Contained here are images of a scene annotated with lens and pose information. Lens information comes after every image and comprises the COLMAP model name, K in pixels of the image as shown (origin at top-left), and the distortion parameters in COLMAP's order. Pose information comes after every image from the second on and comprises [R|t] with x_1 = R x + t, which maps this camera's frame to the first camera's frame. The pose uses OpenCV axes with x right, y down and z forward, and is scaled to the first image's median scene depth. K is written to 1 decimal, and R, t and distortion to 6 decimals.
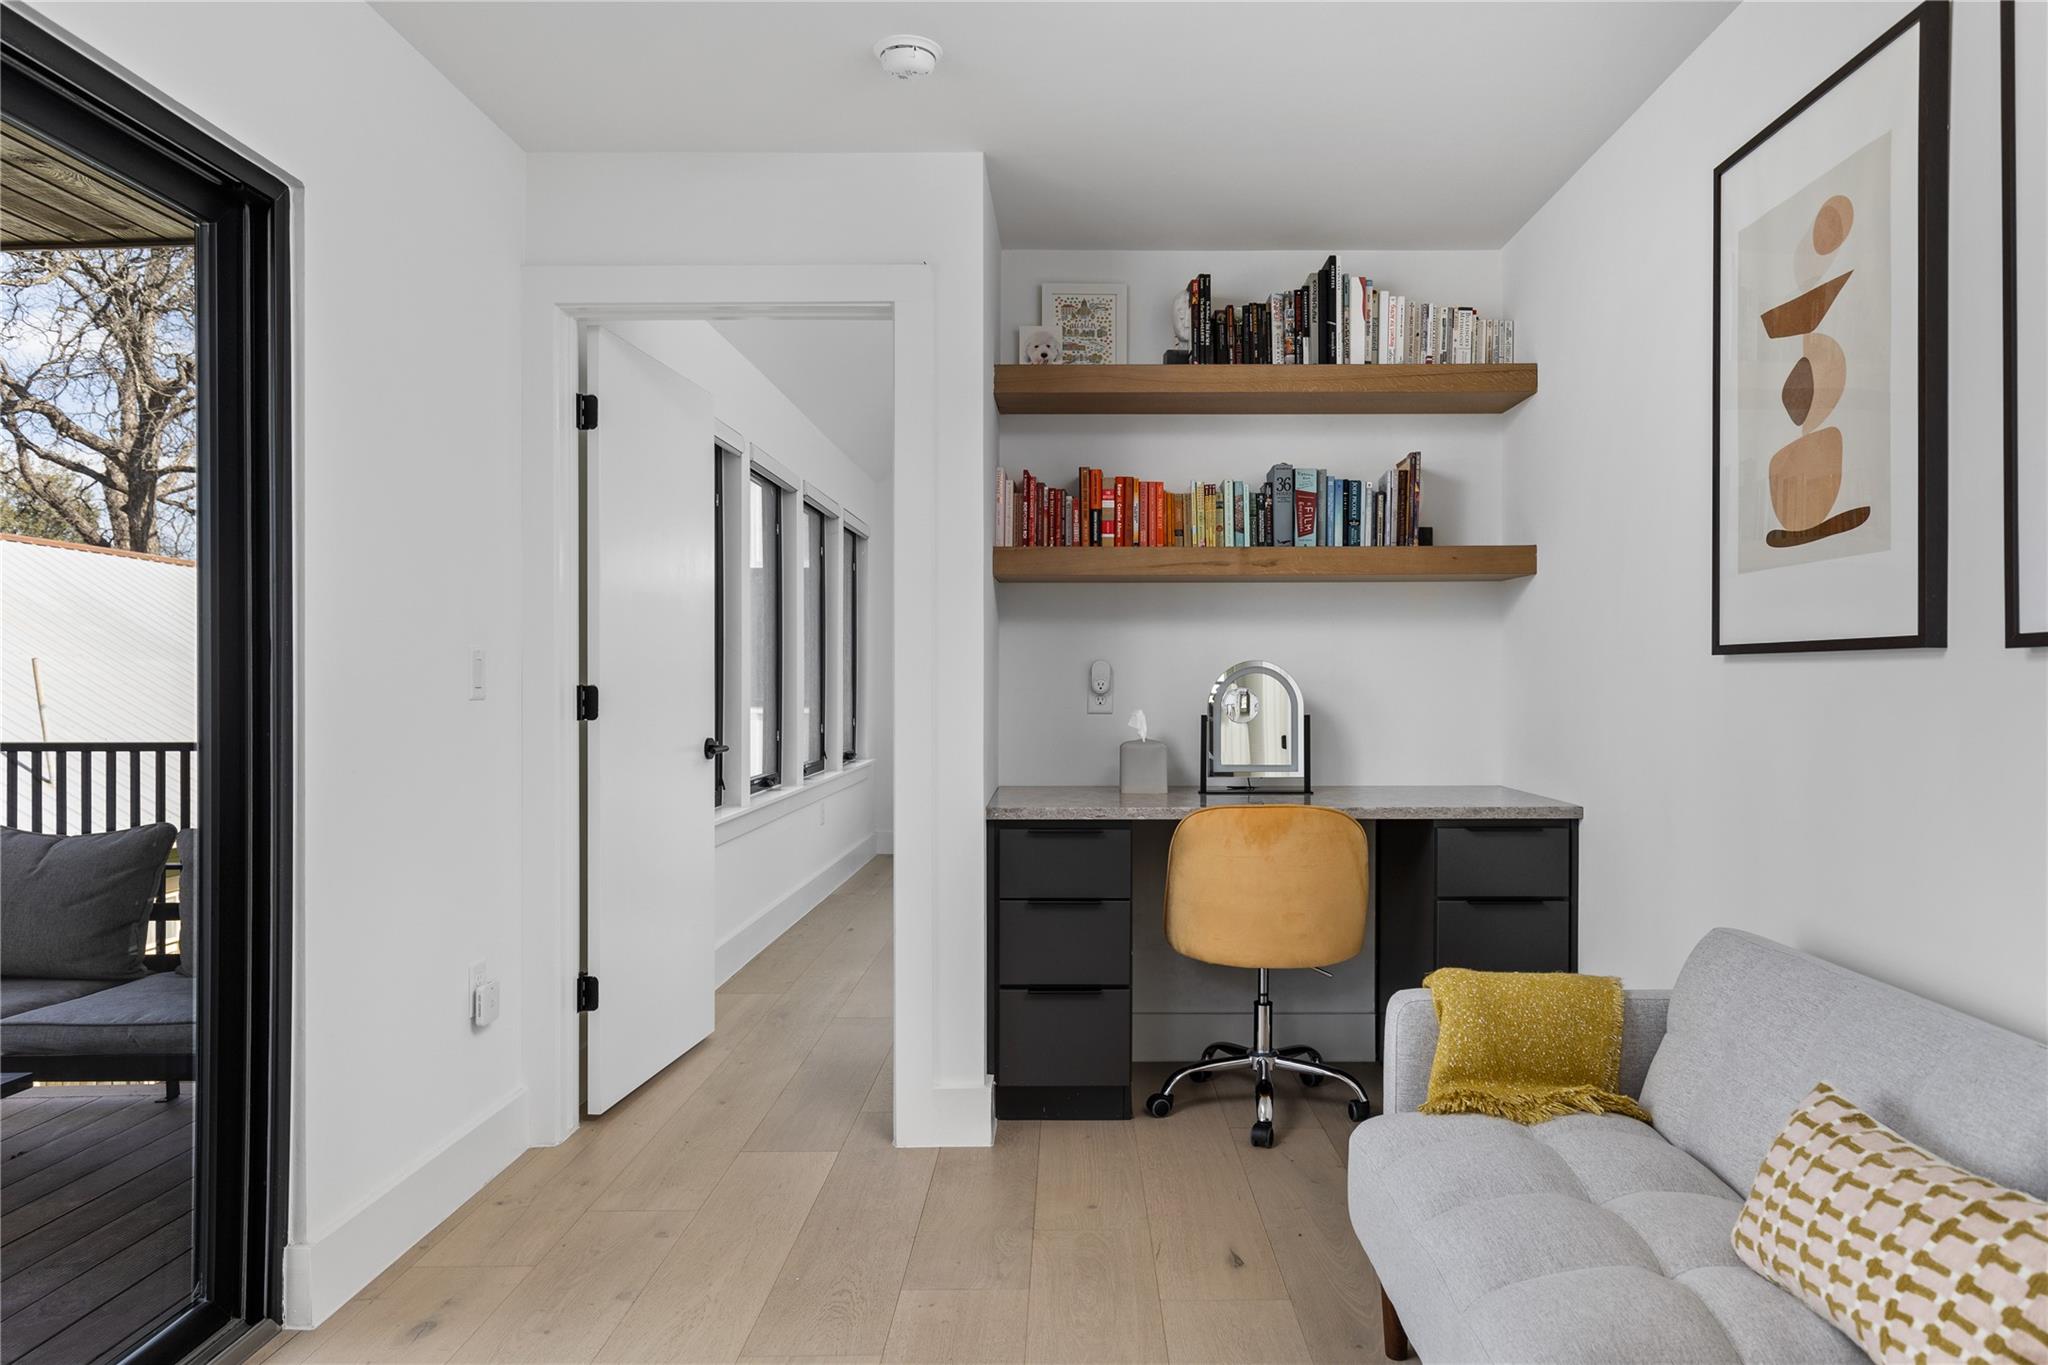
lens RADIAL K [[1248.3, 0, 1024.0], [0, 1248.3, 682.5], [0, 0, 1]] dist [0.001651, 0.001253]
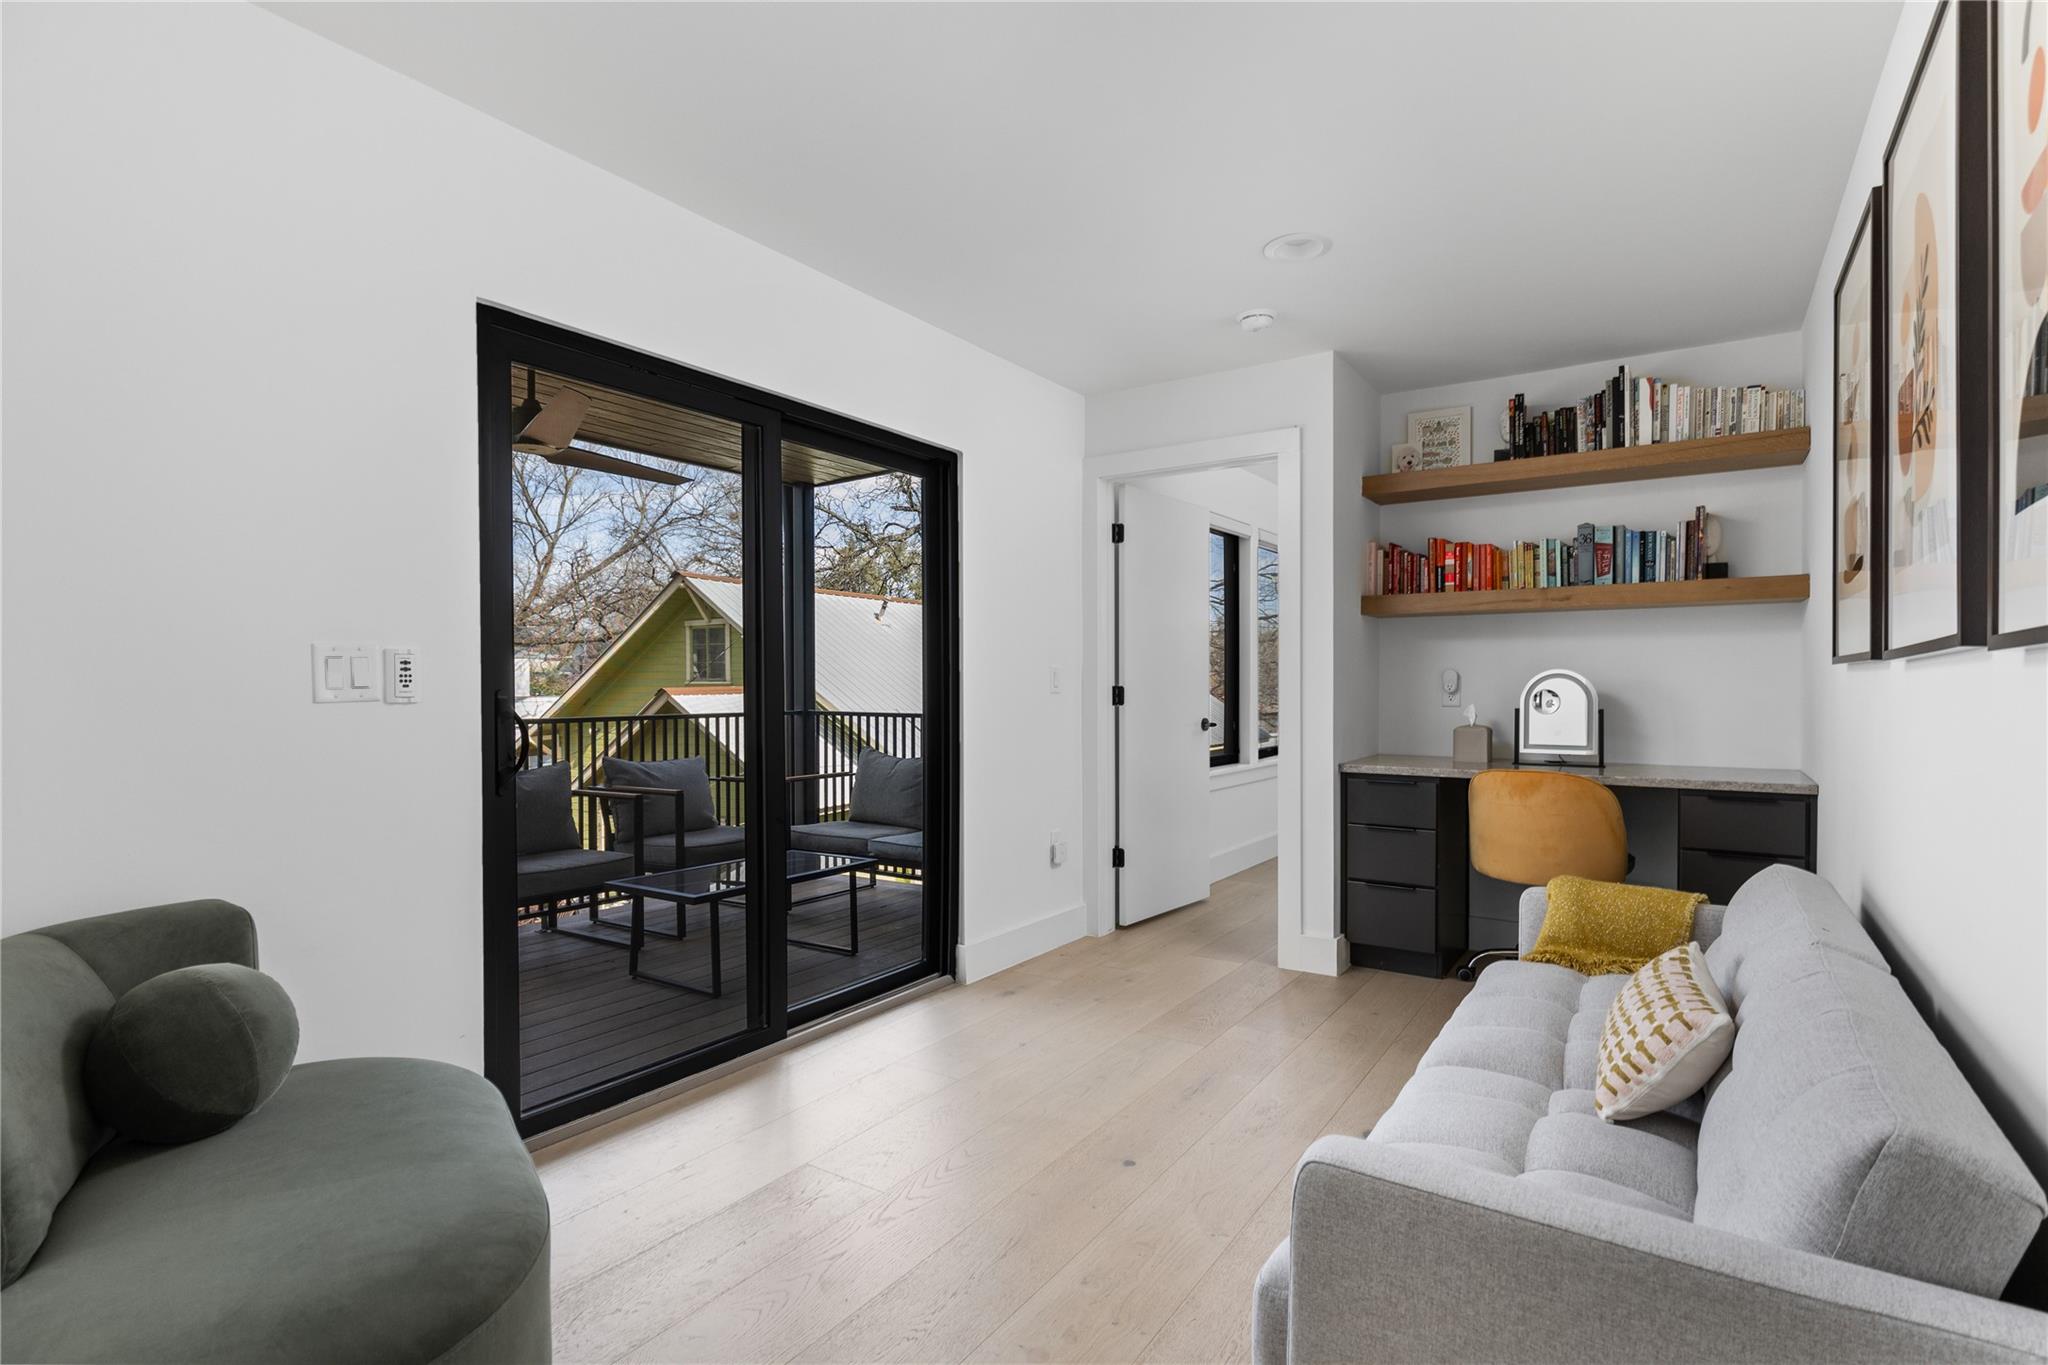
lens RADIAL K [[1008.9, 0, 1024.0], [0, 1008.9, 682.5], [0, 0, 1]] dist [0.000414, 0.000096]
pose [[0.825257, 0.000764, -0.564757, 0.324524], [-0.001218, 0.999999, -0.000427, -0.001531], [0.564756, 0.001040, 0.825257, -0.248988]]
